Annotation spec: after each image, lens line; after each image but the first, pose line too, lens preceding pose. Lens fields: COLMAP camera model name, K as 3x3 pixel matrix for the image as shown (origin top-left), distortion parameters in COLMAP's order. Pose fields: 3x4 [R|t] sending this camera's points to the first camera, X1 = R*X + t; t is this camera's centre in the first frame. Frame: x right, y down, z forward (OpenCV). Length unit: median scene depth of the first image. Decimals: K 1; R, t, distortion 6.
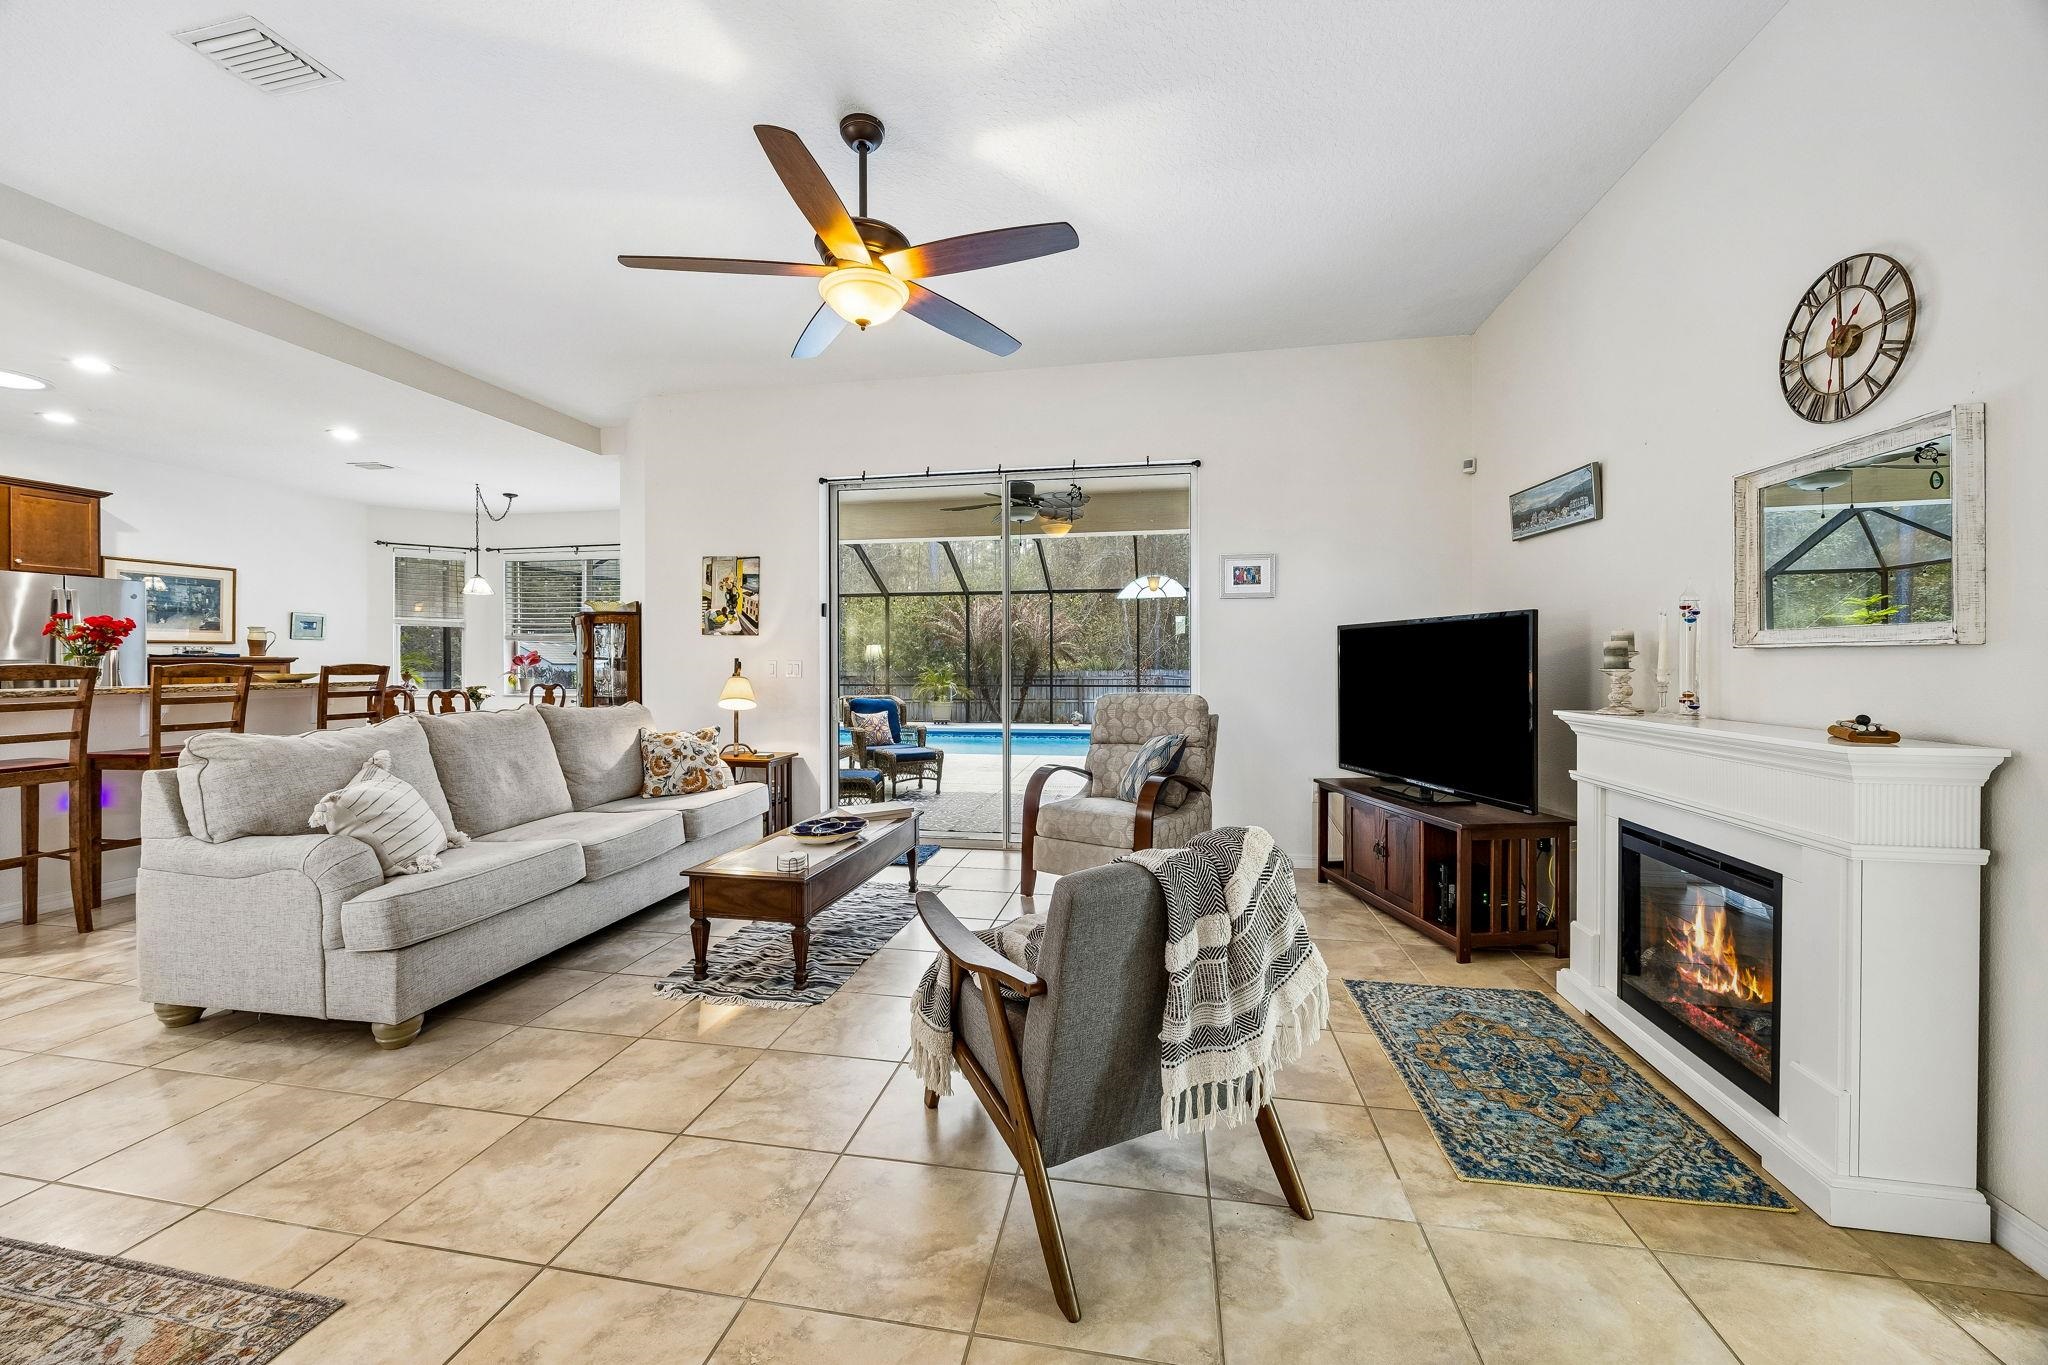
lens RADIAL K [[778.4, 0, 1019.1], [0, 778.4, 663.8], [0, 0, 1]] dist [-0.001704, -0.000223]
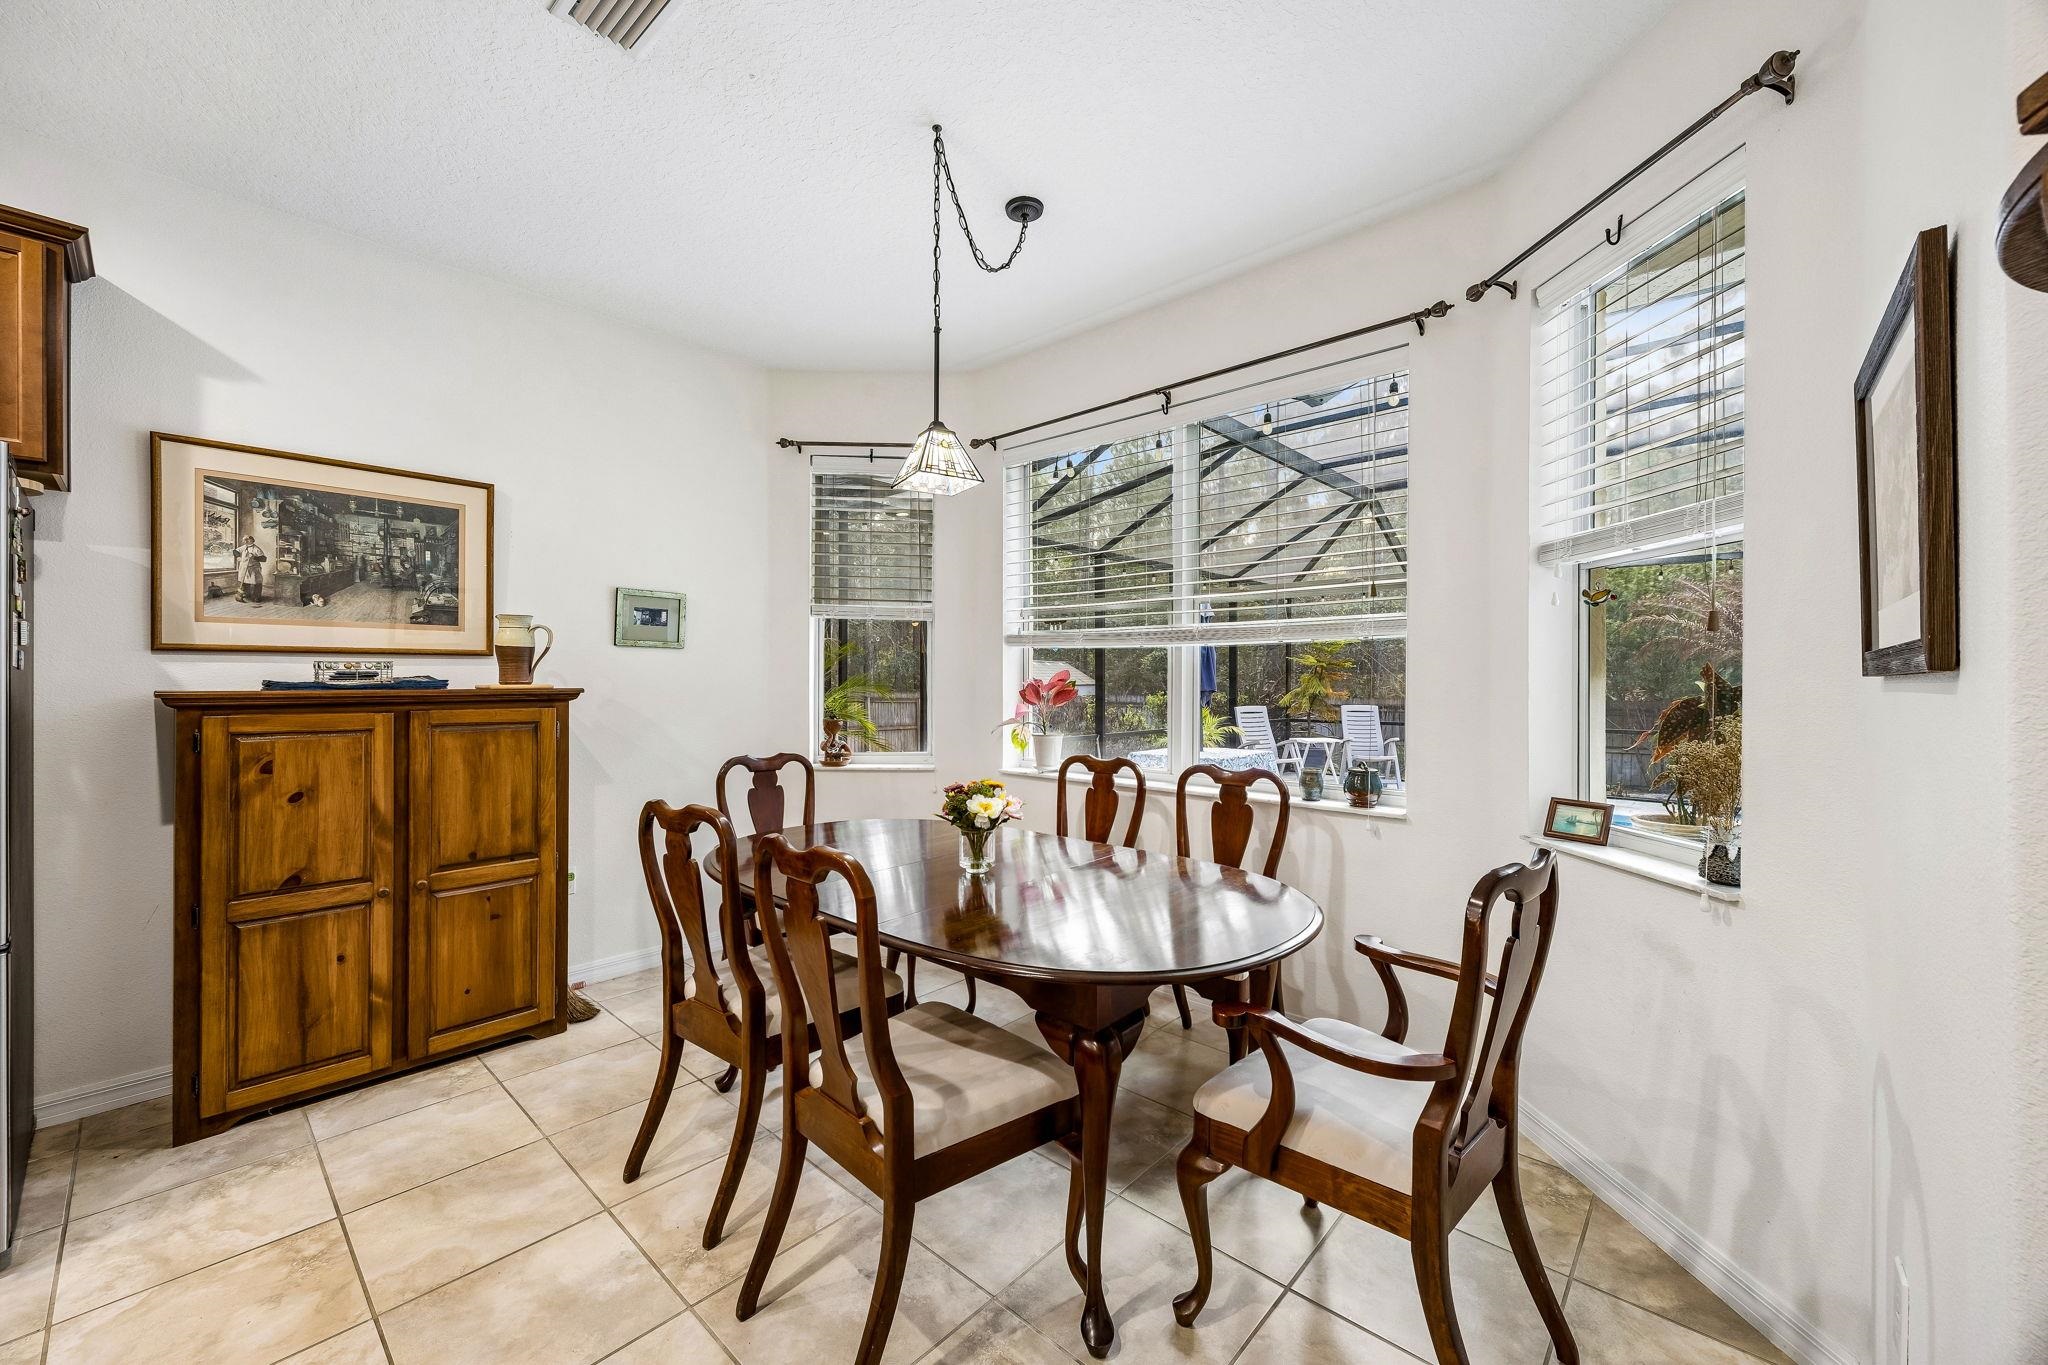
lens RADIAL K [[795.4, 0, 1020.3], [0, 795.4, 679.0], [0, 0, 1]] dist [0.000487, 0.000038]
pose [[0.848241, 0.002430, -0.529605, -0.729997], [-0.004634, 0.999985, -0.002832, -0.017755], [0.529590, 0.004856, 0.848240, 1.094656]]
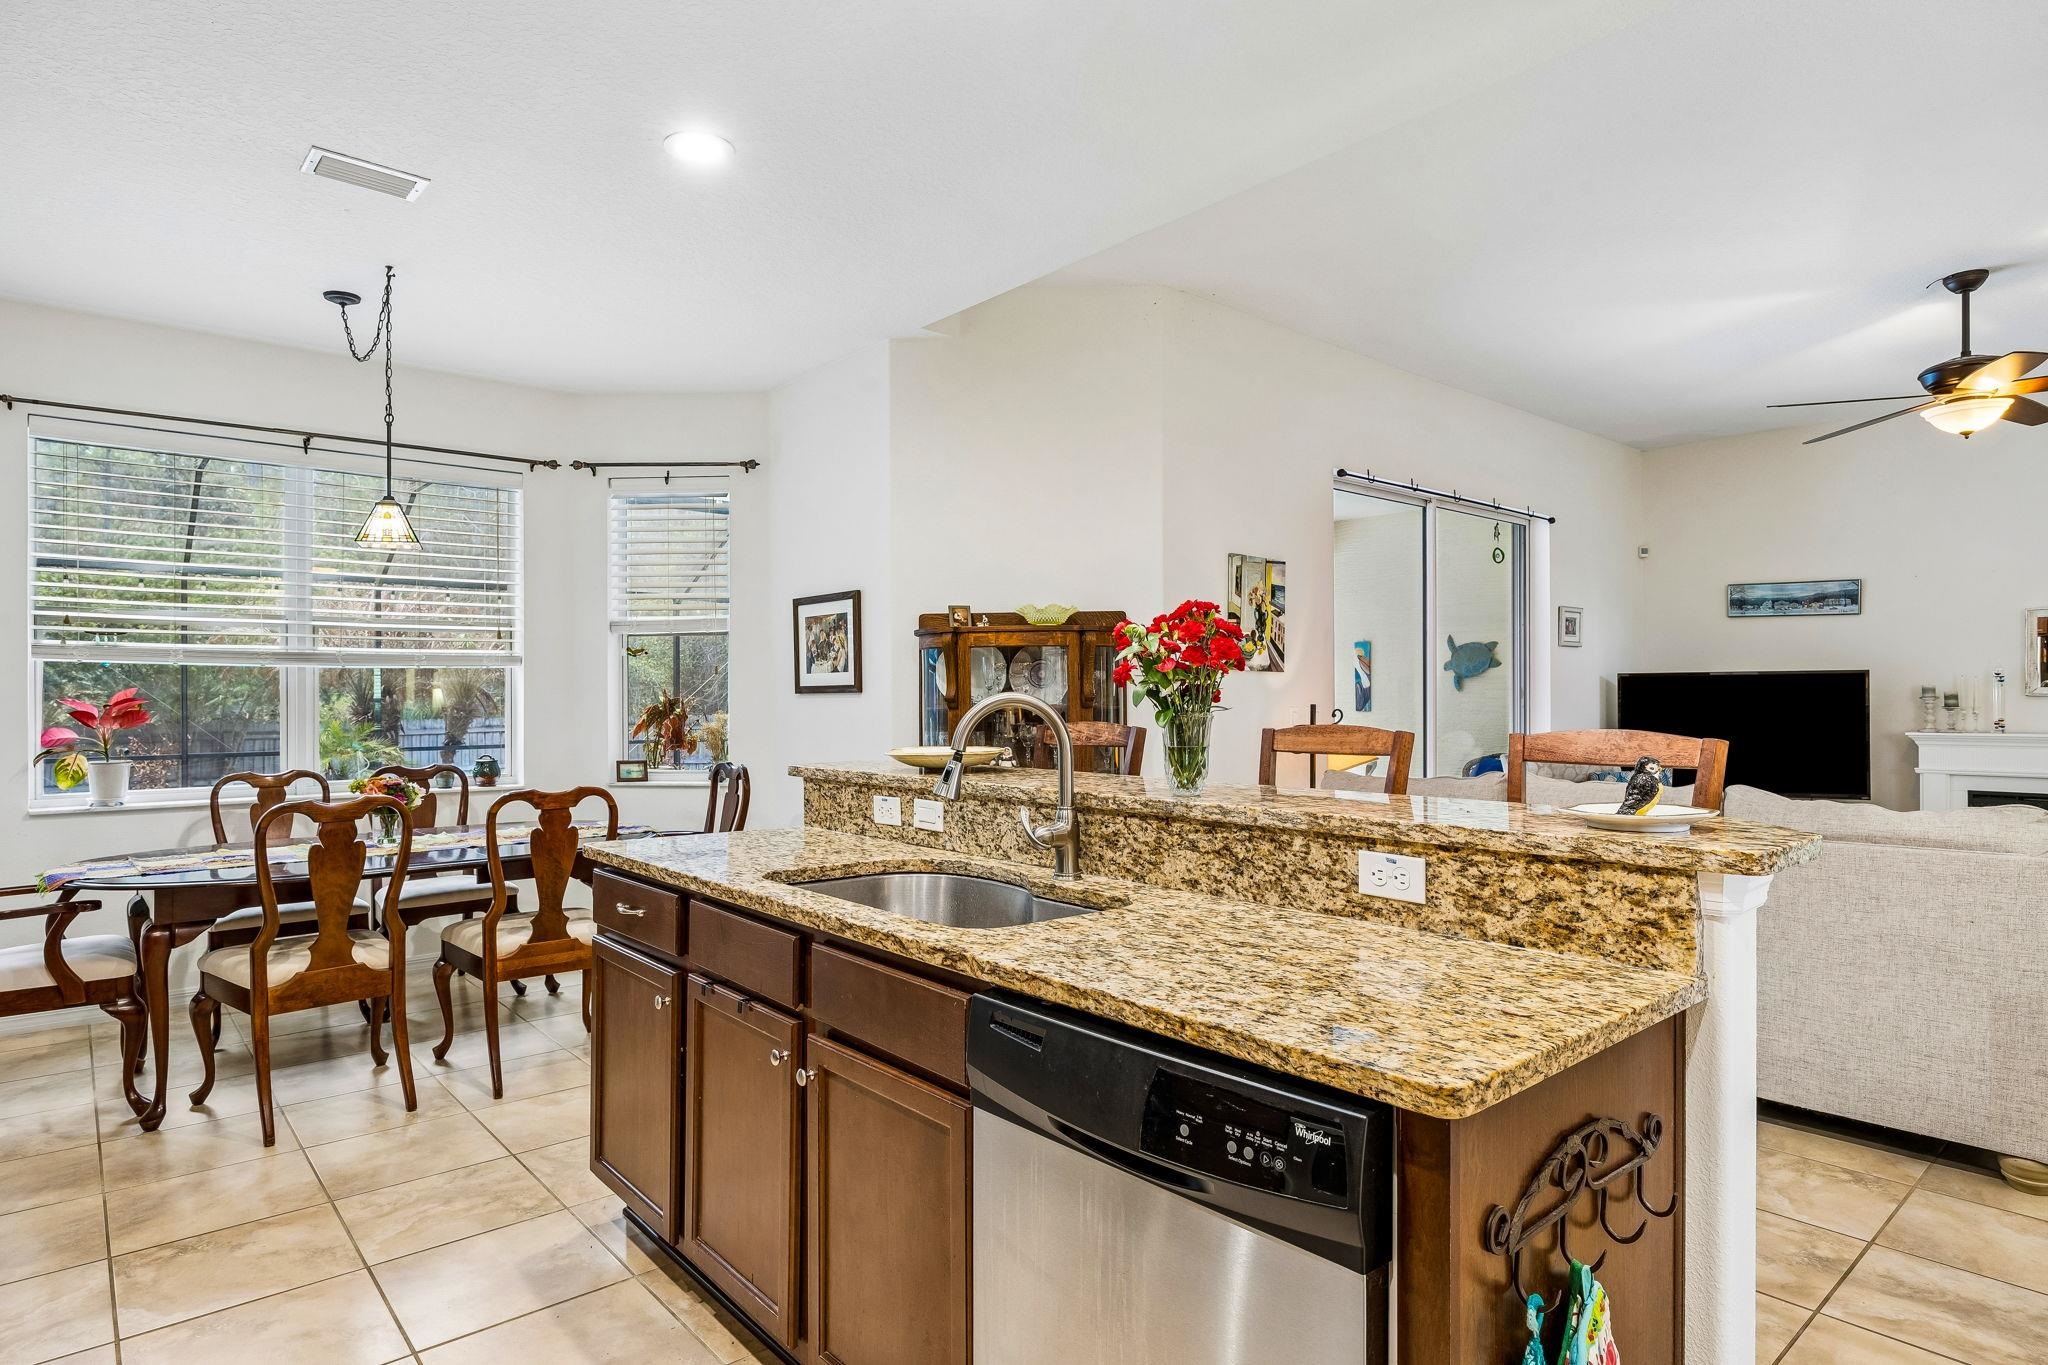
lens RADIAL K [[1110.2, 0, 1023.5], [0, 1110.2, 694.8], [0, 0, 1]] dist [-0.005072, -0.001809]
pose [[0.624832, -0.002021, 0.780757, -1.357540], [0.006691, 0.999974, -0.002767, -0.015370], [-0.780731, 0.006953, 0.624829, 0.584195]]
